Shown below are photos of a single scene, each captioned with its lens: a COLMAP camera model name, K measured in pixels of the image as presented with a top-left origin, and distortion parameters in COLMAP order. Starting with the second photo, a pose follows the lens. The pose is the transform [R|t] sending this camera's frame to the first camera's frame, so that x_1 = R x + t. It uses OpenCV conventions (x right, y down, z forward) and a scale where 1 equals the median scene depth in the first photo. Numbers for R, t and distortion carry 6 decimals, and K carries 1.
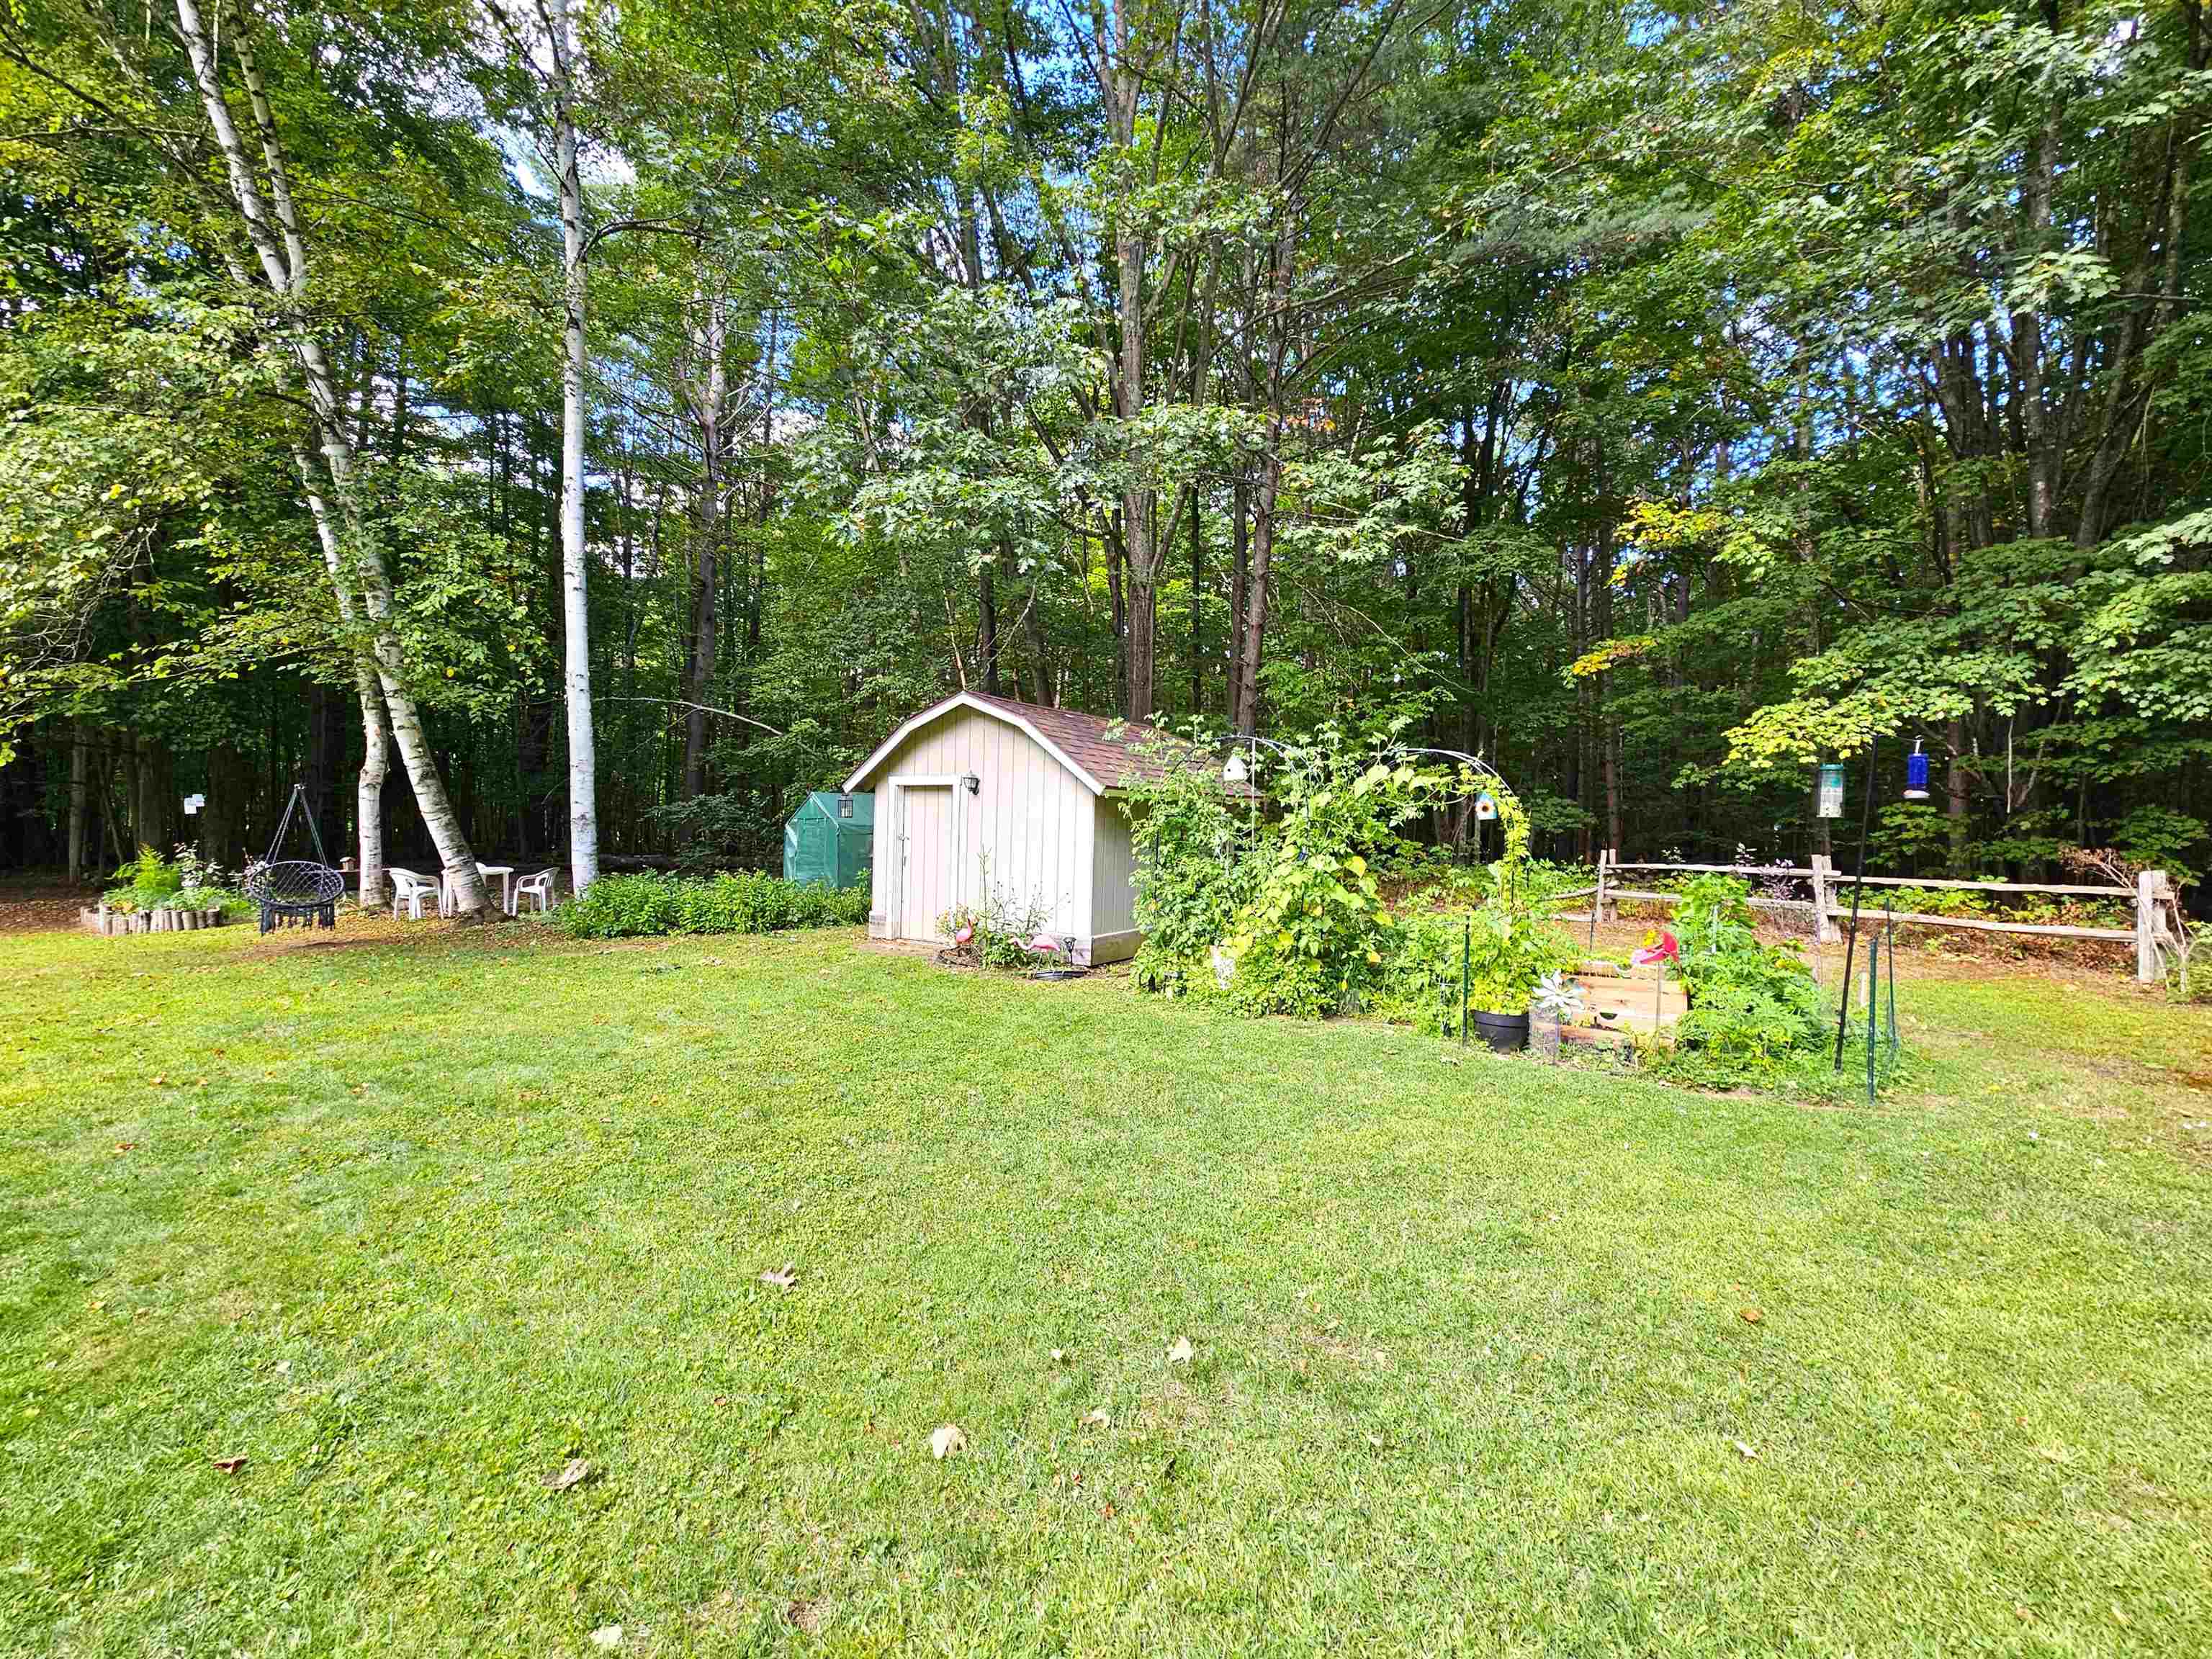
lens RADIAL K [[895.4, 0, 1115.5], [0, 895.4, 832.0], [0, 0, 1]] dist [-0.008475, 0.003933]
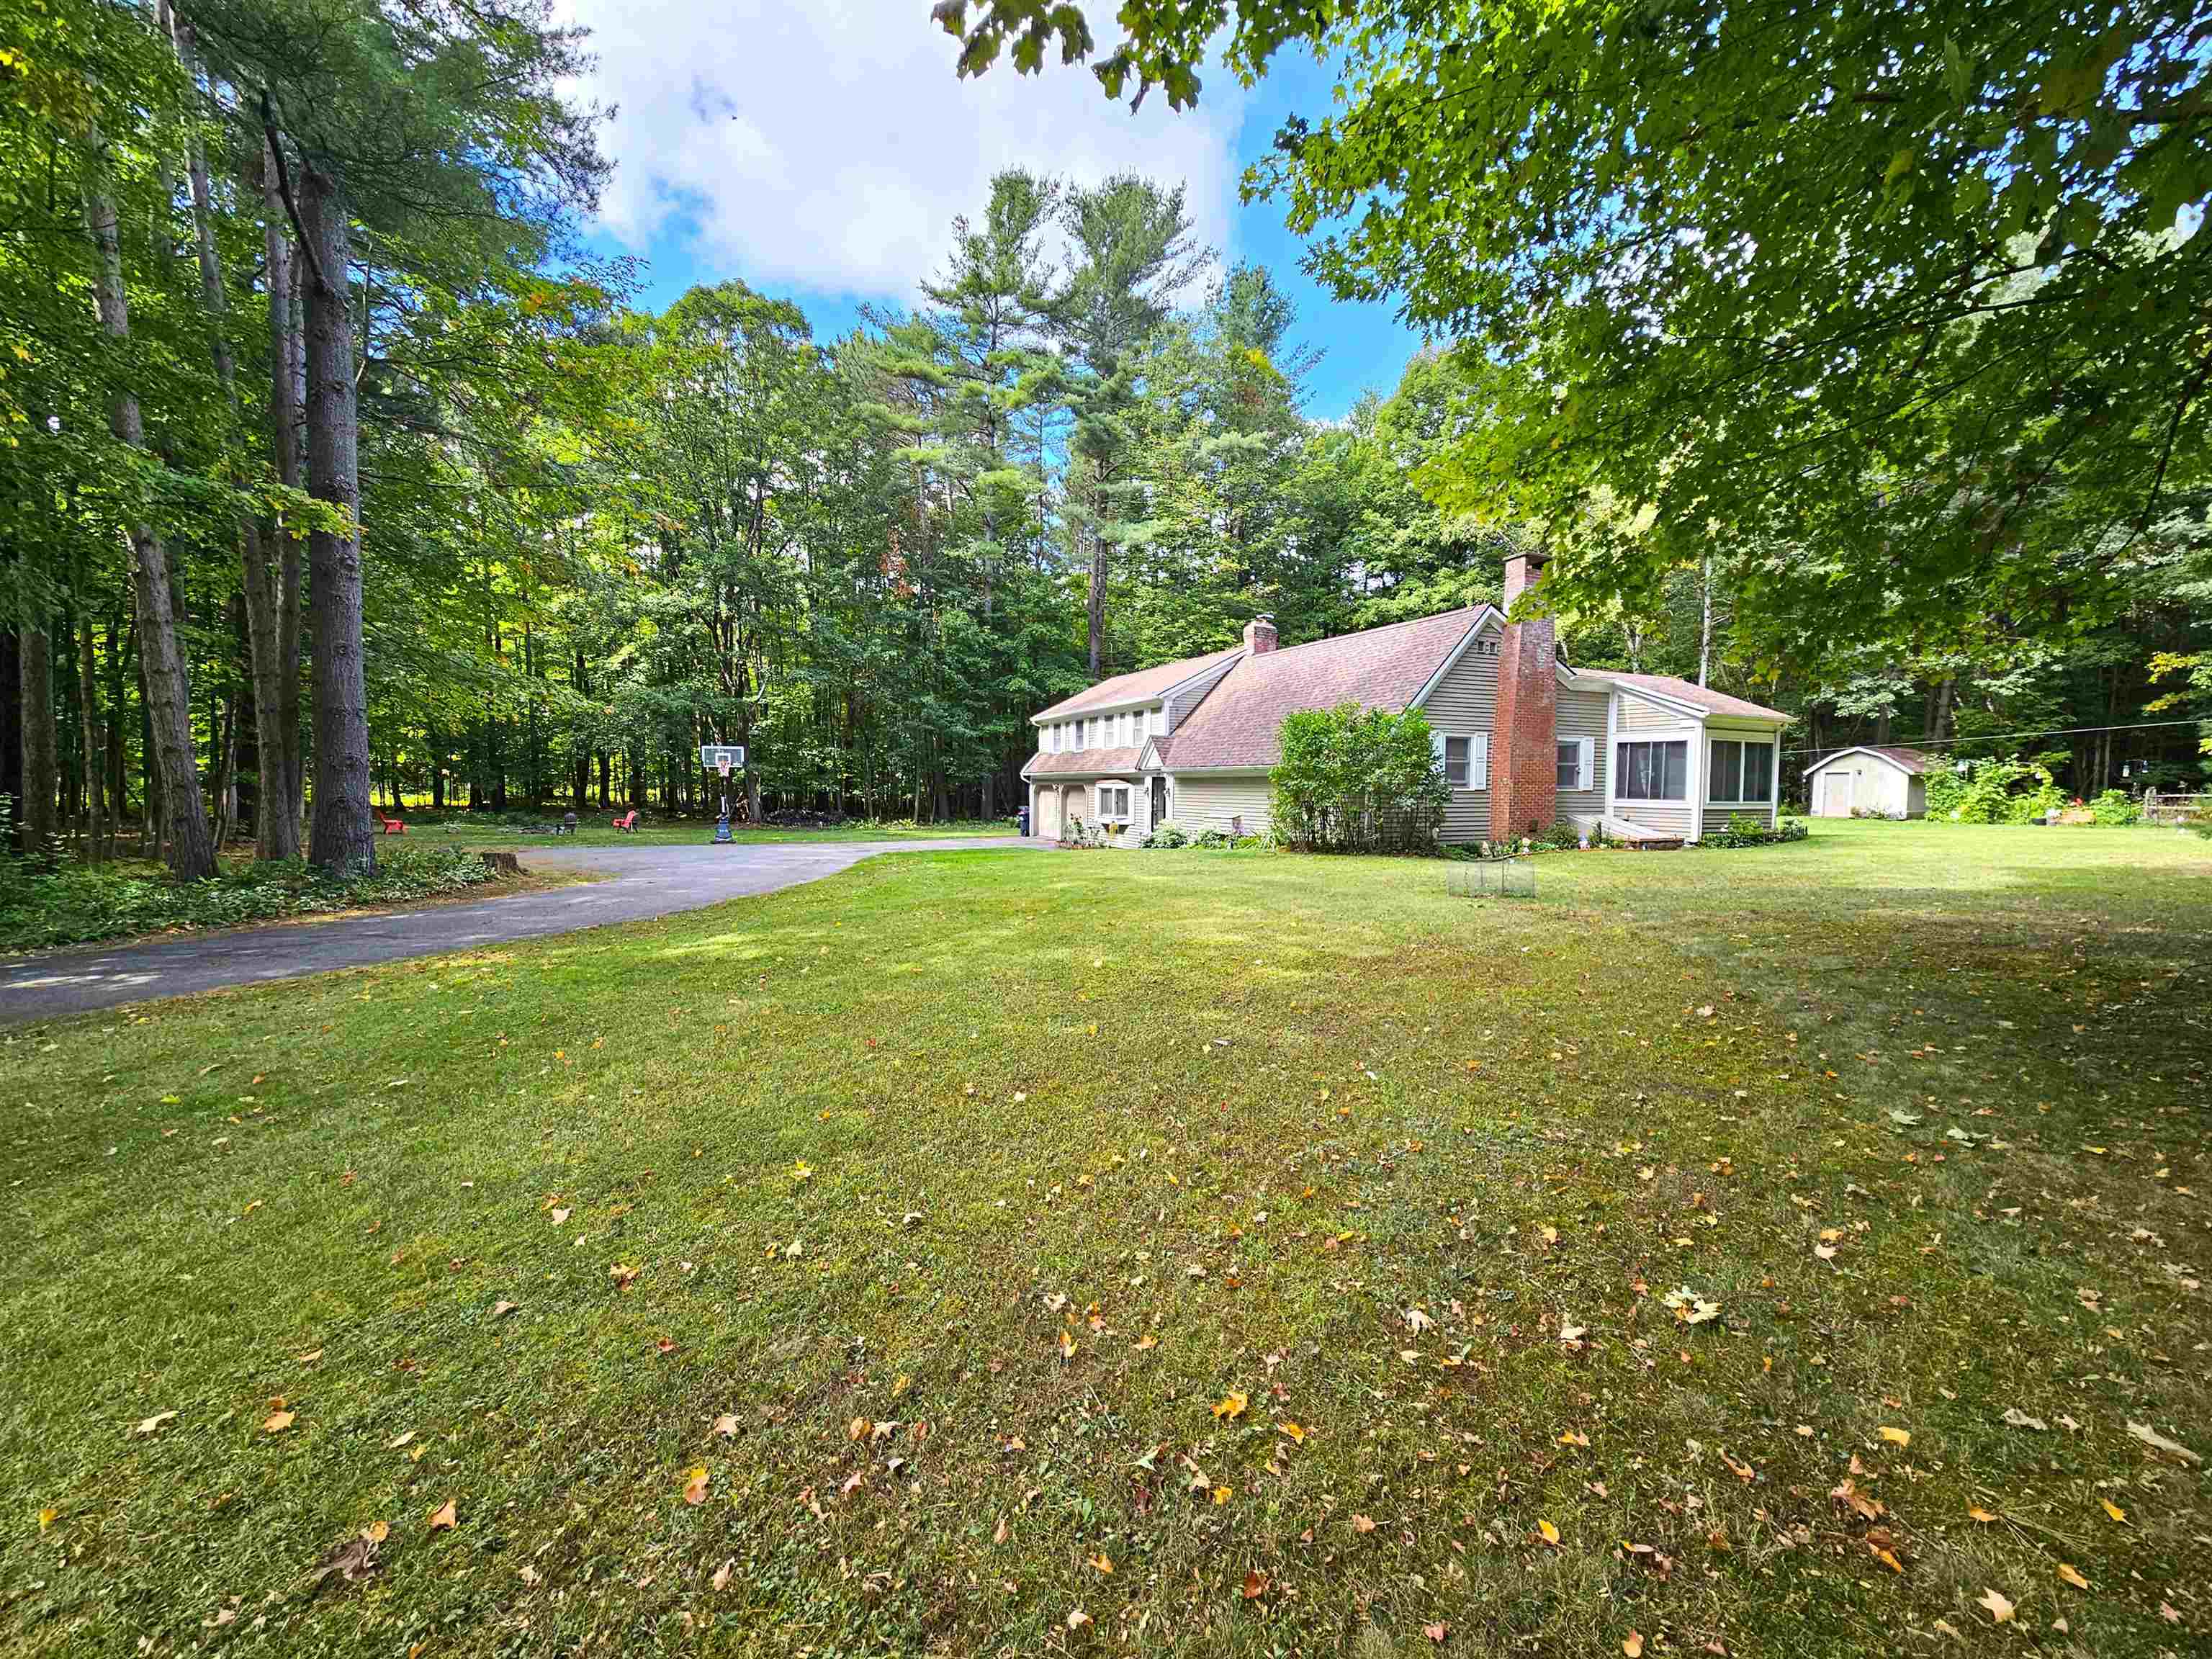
lens RADIAL K [[895.4, 0, 1115.5], [0, 895.4, 832.0], [0, 0, 1]] dist [-0.008475, 0.003933]
pose [[0.856047, 0.008208, -0.516832, -0.913238], [0.008891, 0.999492, 0.030600, 0.056961], [0.516821, -0.030790, 0.855539, -3.855192]]
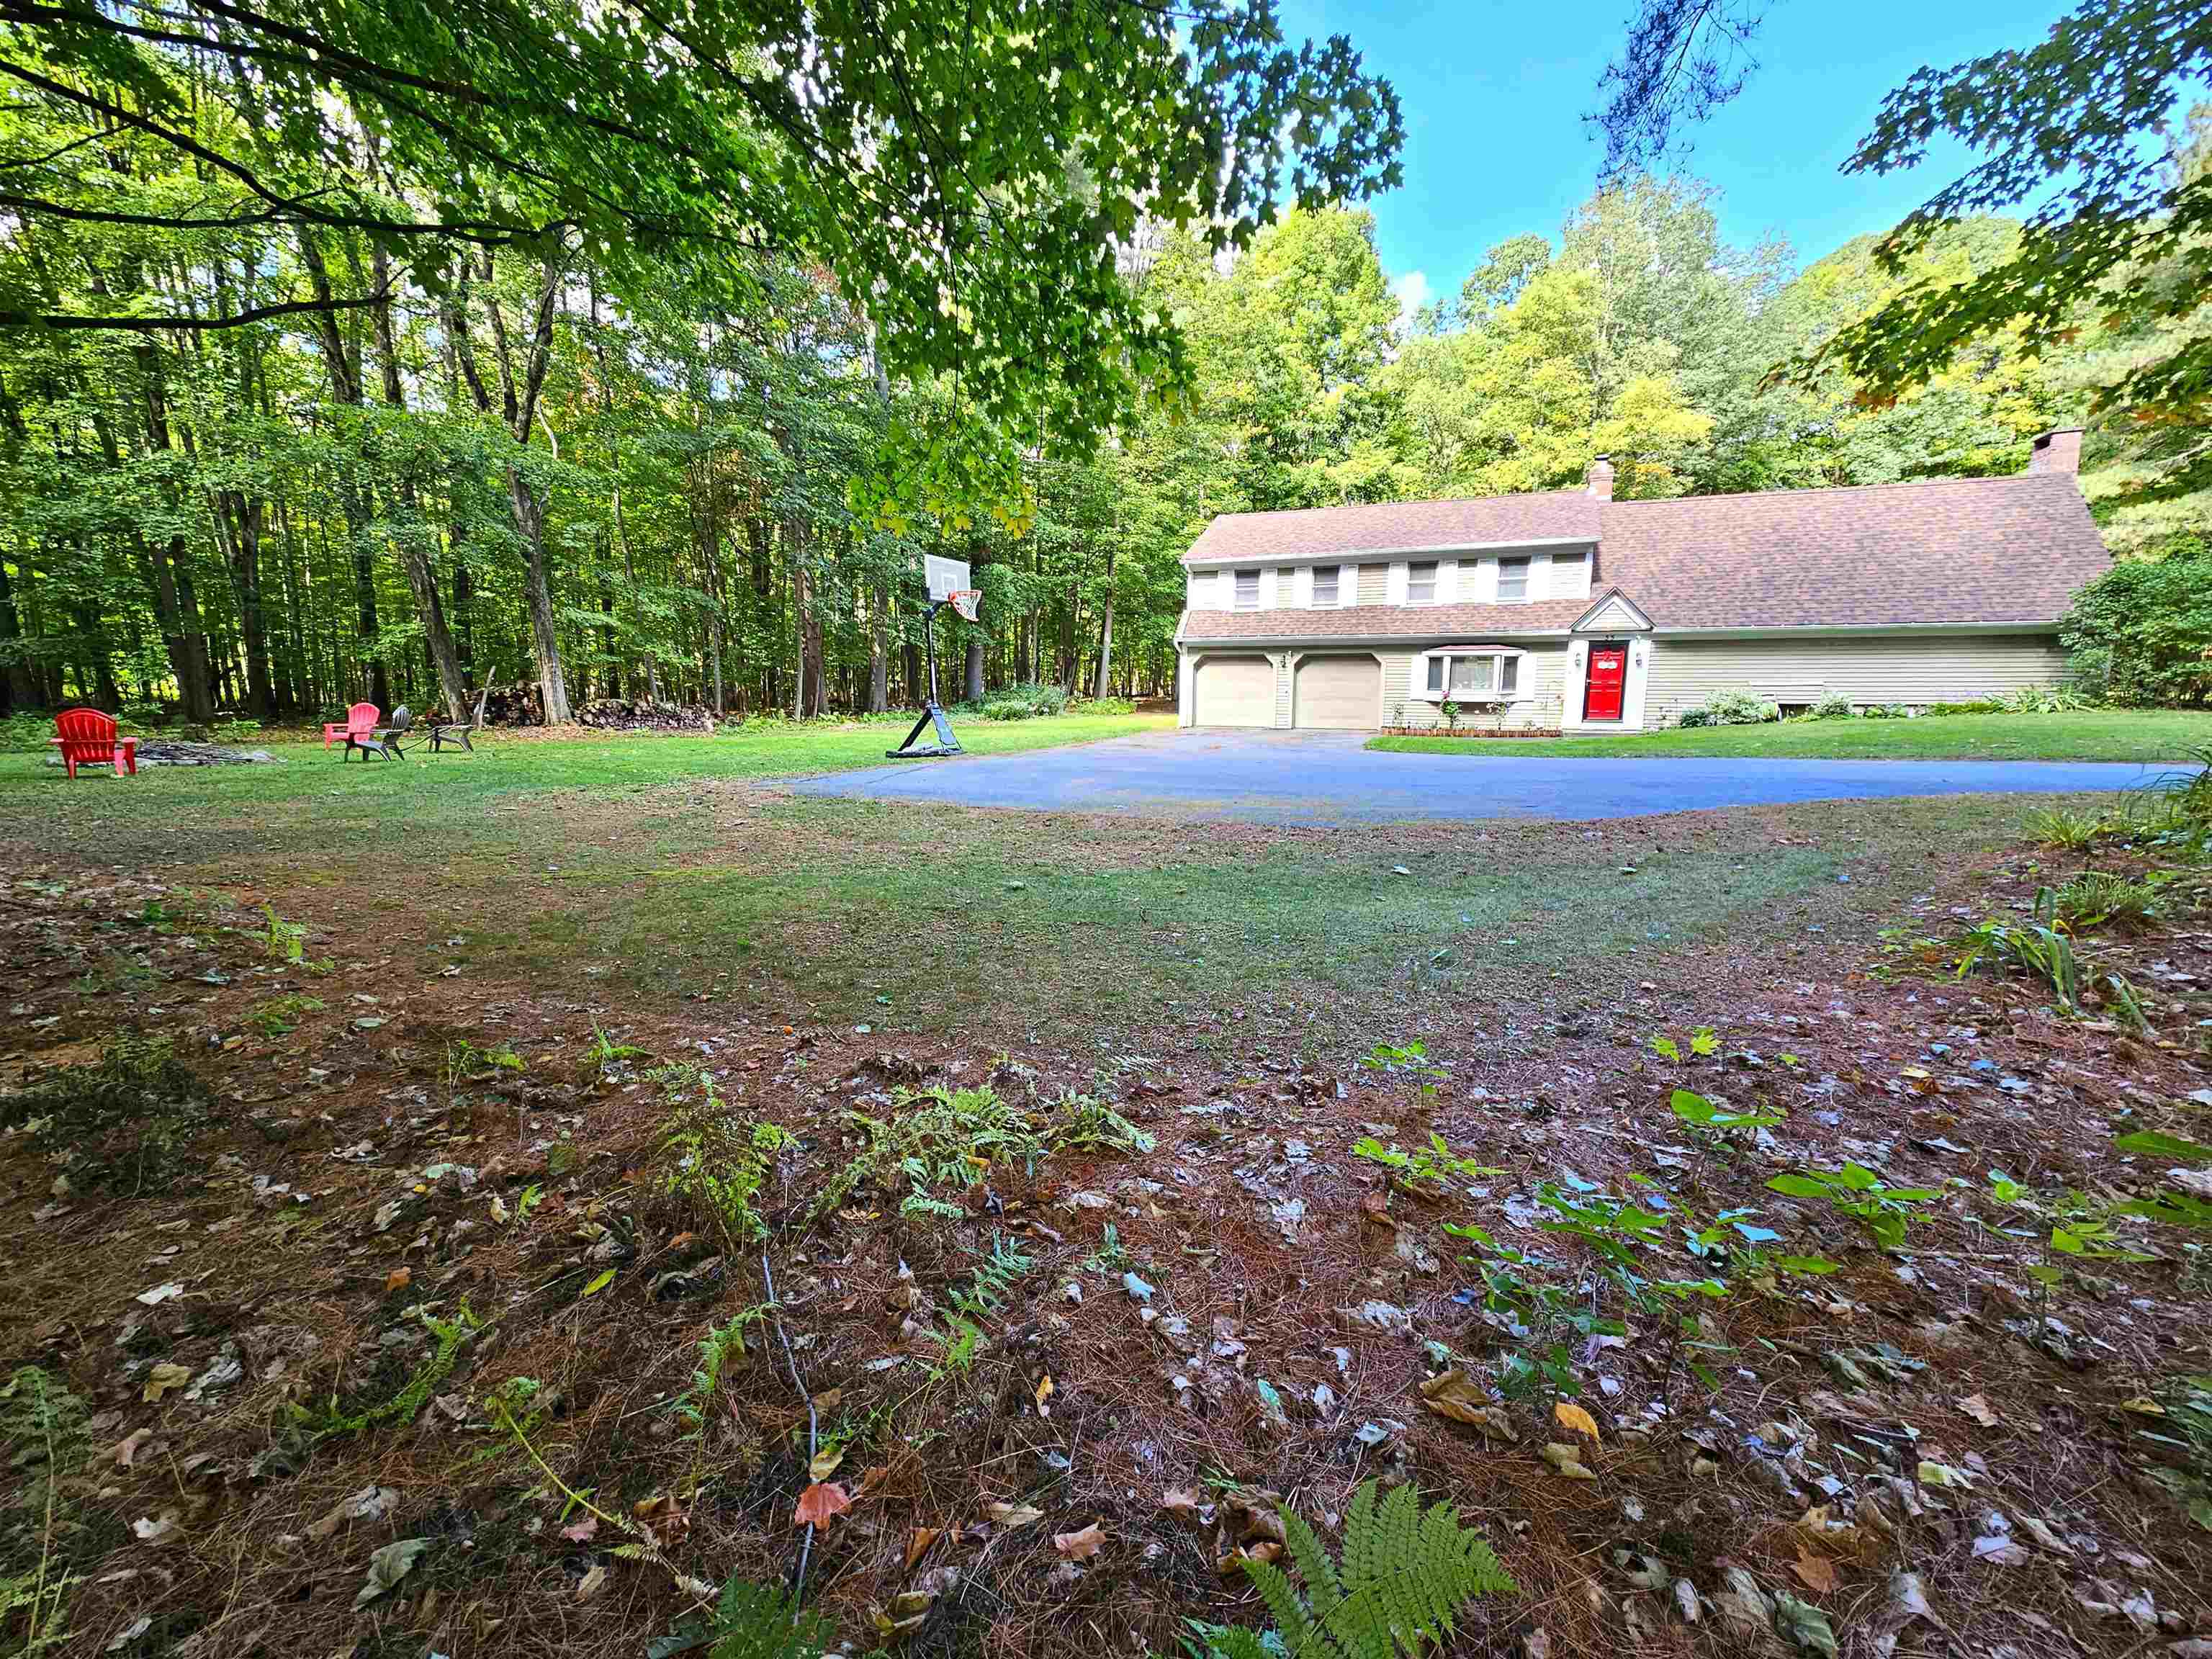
lens RADIAL K [[895.4, 0, 1115.5], [0, 895.4, 832.0], [0, 0, 1]] dist [-0.008475, 0.003933]
pose [[0.979933, -0.057056, 0.190984, -4.234474], [0.026308, 0.986796, 0.159820, 0.058530], [-0.197581, -0.151589, 0.968495, -3.413297]]
